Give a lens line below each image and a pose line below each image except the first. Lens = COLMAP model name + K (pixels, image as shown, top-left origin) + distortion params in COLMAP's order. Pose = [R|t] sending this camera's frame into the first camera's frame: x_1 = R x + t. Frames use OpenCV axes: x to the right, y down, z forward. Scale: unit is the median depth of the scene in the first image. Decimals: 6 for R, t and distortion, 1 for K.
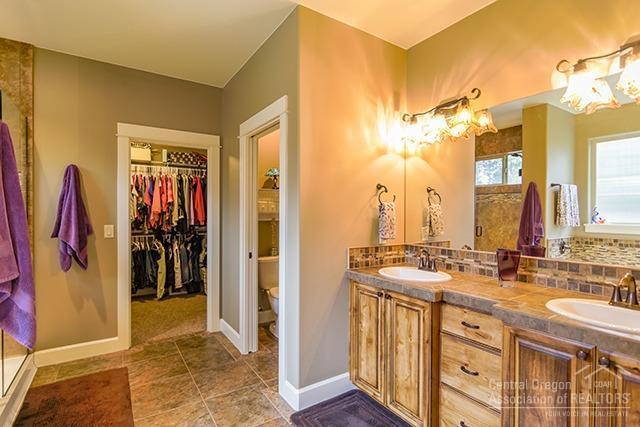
lens RADIAL K [[320.1, 0, 320.3], [0, 320.1, 215.8], [0, 0, 1]] dist [-0.000732, -0.001417]
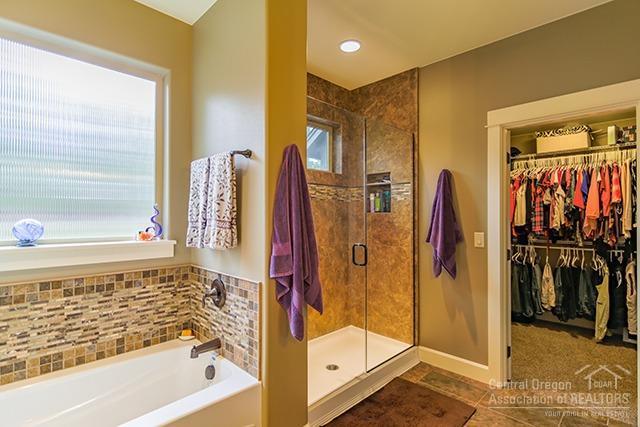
lens RADIAL K [[320.1, 0, 317.4], [0, 320.1, 212.7], [0, 0, 1]] dist [-0.000732, -0.001417]
pose [[0.198924, -0.012495, -0.979935, 0.067455], [-0.009503, 0.999847, -0.014678, -0.005240], [0.979969, 0.012232, 0.198775, 0.256134]]
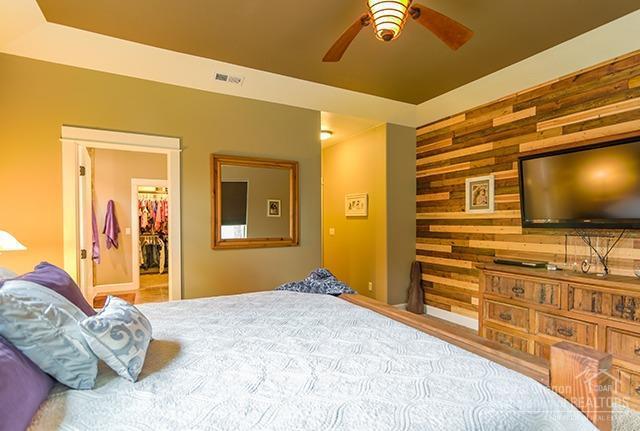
lens RADIAL K [[320.1, 0, 315.3], [0, 320.1, 227.9], [0, 0, 1]] dist [-0.000732, -0.001417]
pose [[0.995129, -0.006087, -0.098397, 0.480829], [0.007068, 0.999929, 0.009625, 0.010057], [0.098331, -0.010274, 0.995101, -0.603317]]
